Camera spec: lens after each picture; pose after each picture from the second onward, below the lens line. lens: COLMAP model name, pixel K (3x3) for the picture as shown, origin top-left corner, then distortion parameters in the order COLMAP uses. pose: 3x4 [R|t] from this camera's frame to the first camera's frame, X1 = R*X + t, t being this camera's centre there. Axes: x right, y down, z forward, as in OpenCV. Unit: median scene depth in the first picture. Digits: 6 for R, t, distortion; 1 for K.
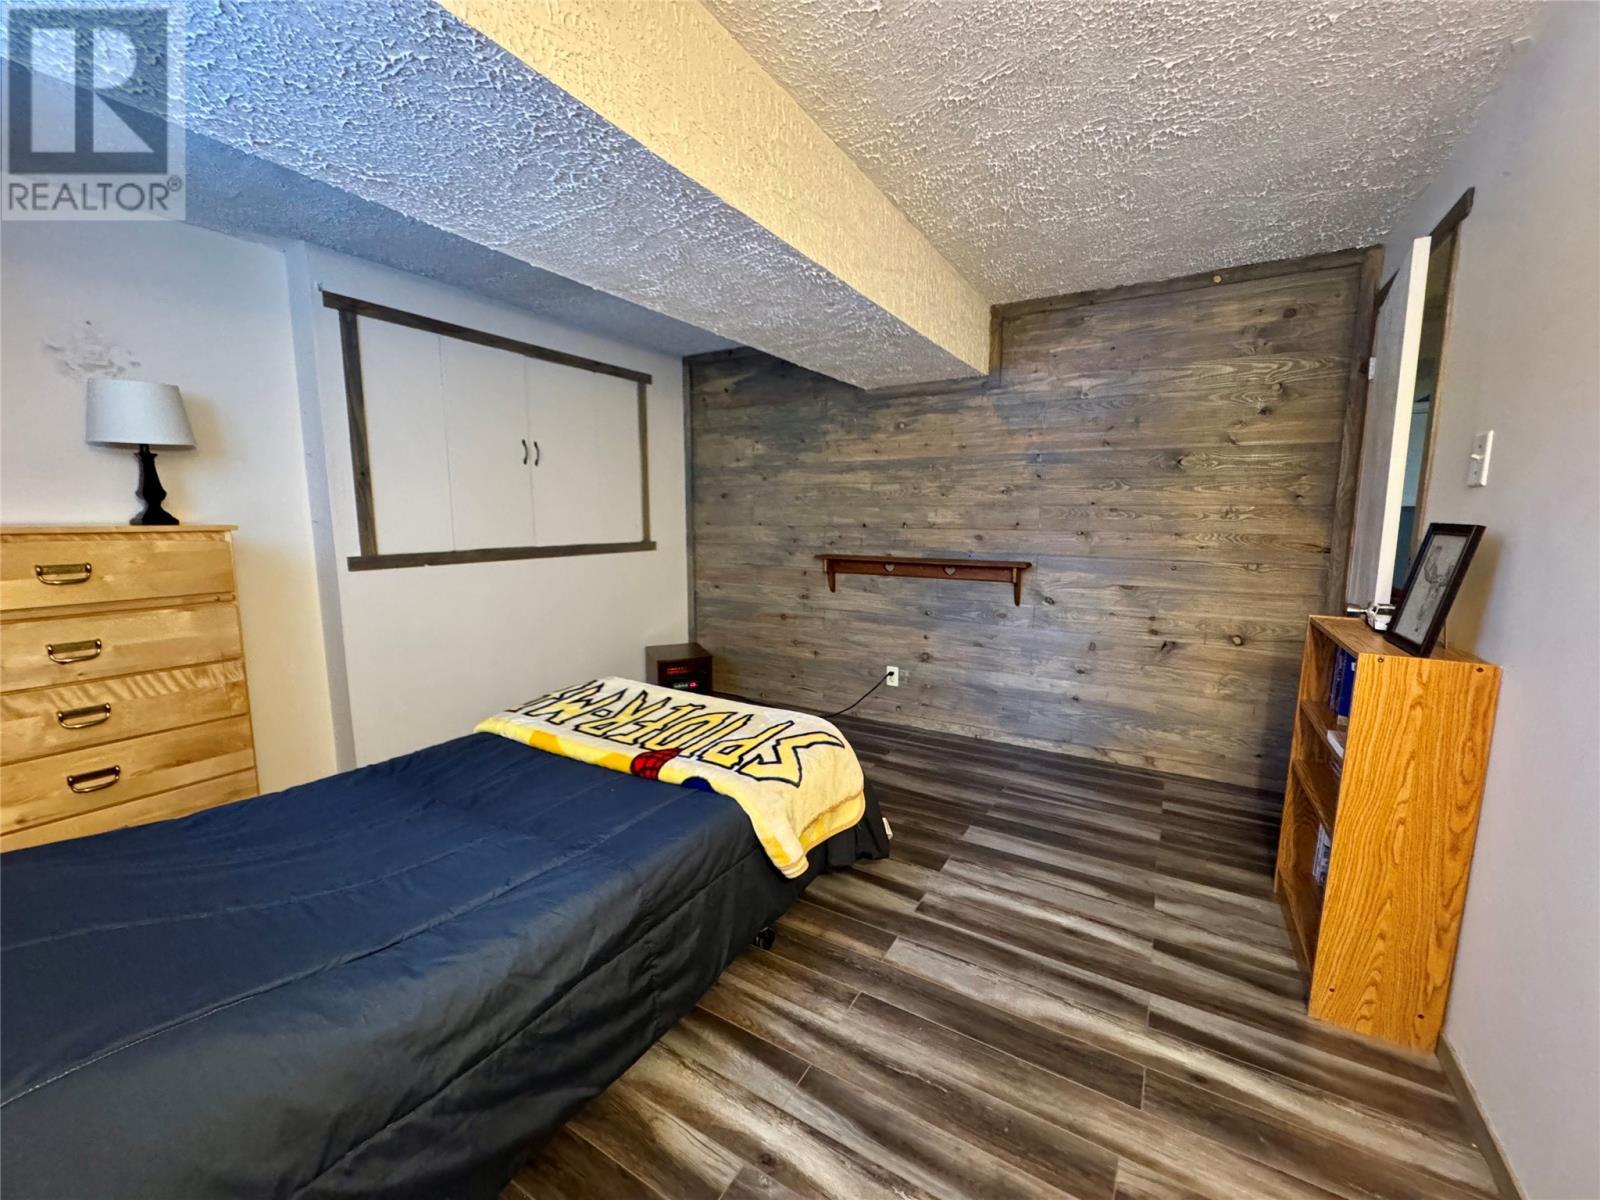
lens RADIAL K [[637.0, 0, 801.2], [0, 637.0, 603.4], [0, 0, 1]] dist [-0.001546, -0.000012]
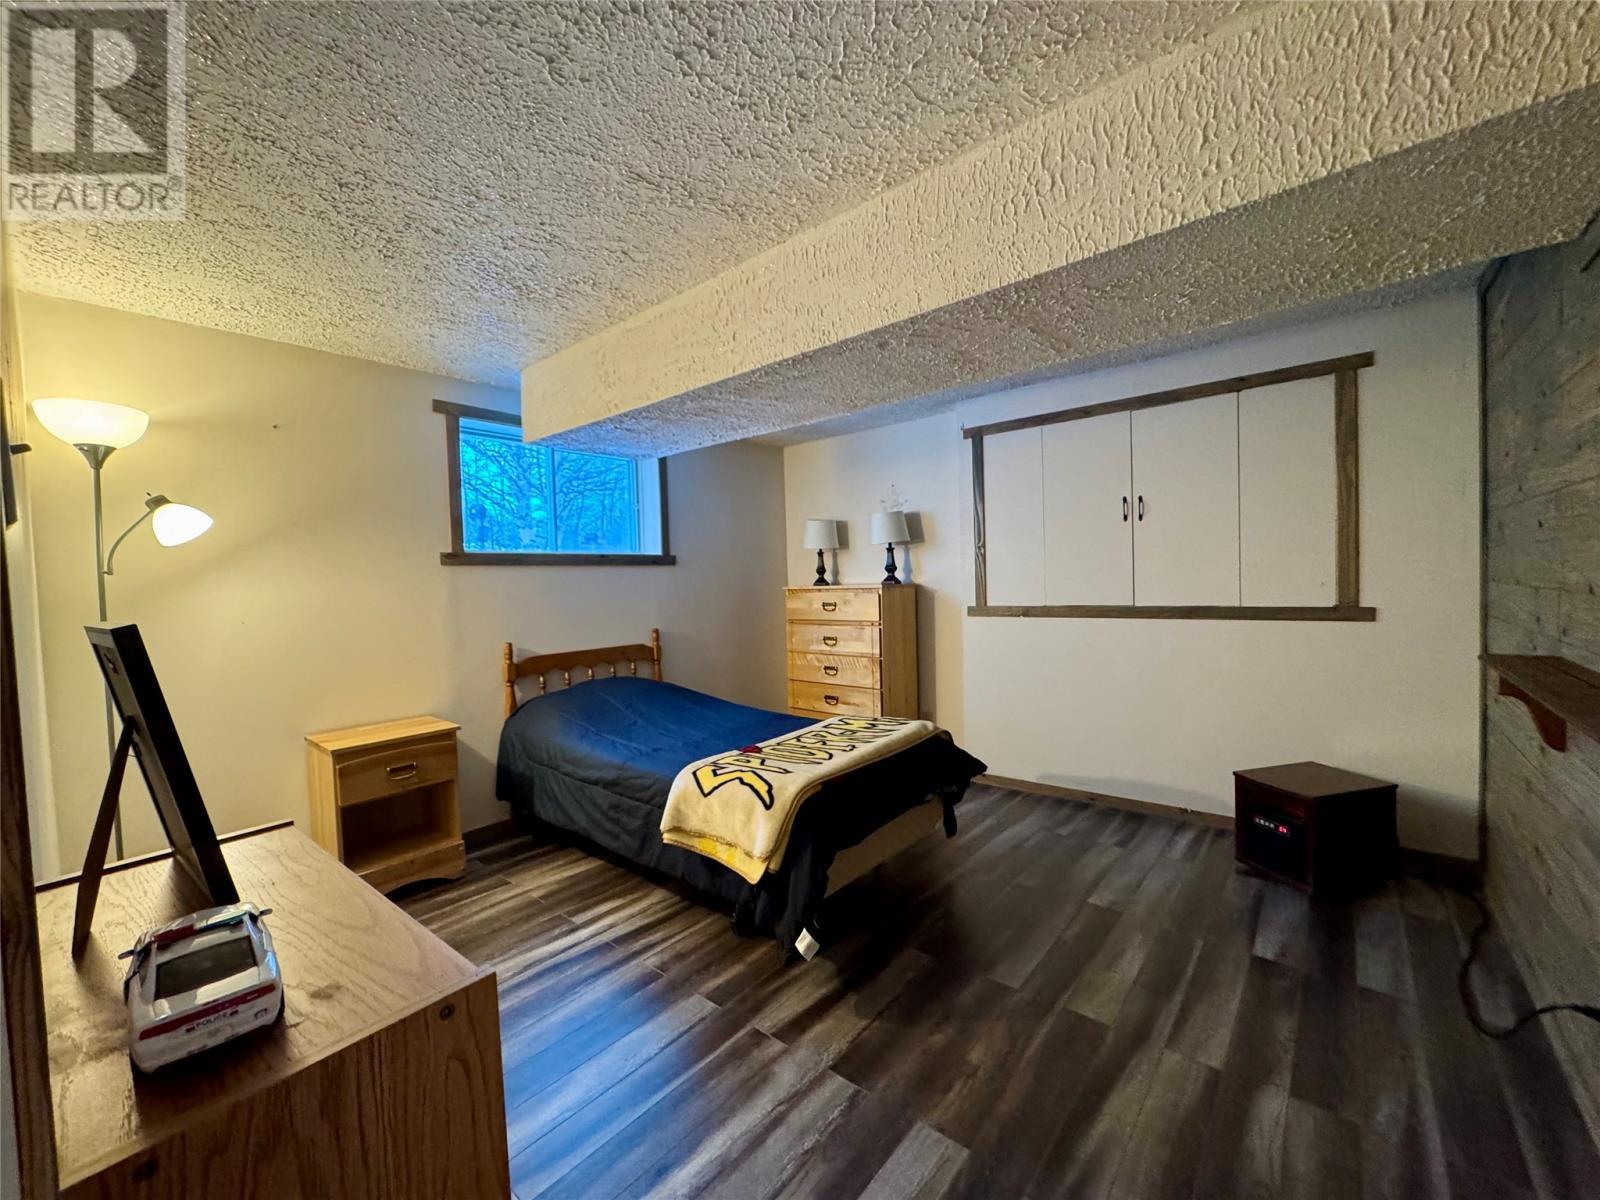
lens RADIAL K [[637.0, 0, 799.1], [0, 637.0, 598.8], [0, 0, 1]] dist [-0.001546, -0.000012]
pose [[-0.157933, 0.033452, -0.986883, 1.026578], [-0.106657, 0.993001, 0.050728, -0.162627], [0.981673, 0.113270, -0.153260, 1.129811]]
